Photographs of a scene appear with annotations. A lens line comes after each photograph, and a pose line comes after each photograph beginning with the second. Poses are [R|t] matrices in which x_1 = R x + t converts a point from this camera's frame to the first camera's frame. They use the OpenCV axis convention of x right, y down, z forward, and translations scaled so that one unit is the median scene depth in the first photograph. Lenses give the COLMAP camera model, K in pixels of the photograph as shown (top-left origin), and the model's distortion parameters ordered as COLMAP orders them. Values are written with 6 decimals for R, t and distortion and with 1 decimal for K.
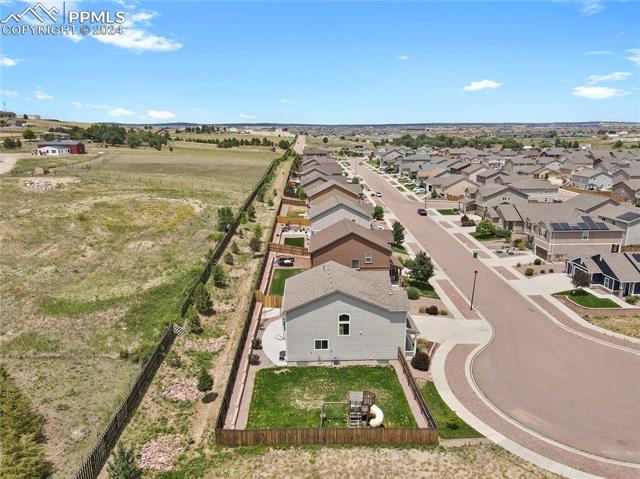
lens RADIAL K [[467.6, 0, 322.8], [0, 467.6, 239.6], [0, 0, 1]] dist [0.010654, 0.006951]
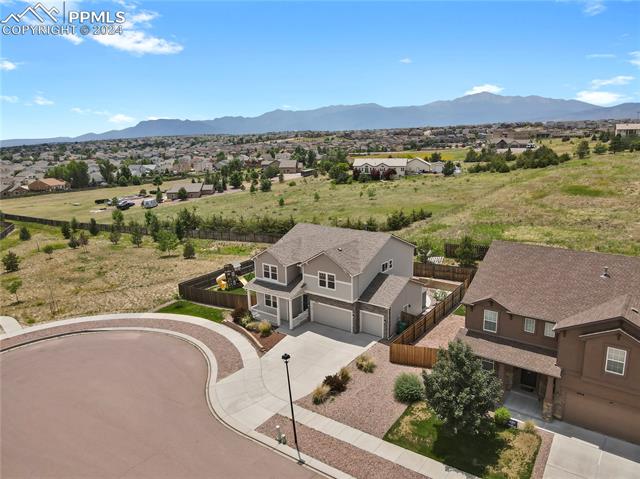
lens RADIAL K [[467.6, 0, 322.8], [0, 467.6, 239.6], [0, 0, 1]] dist [0.010654, 0.006951]
pose [[-0.628454, 0.196153, -0.752708, 0.790872], [-0.144744, 0.921290, 0.360935, -0.244477], [0.764261, 0.335781, -0.550596, 1.602457]]
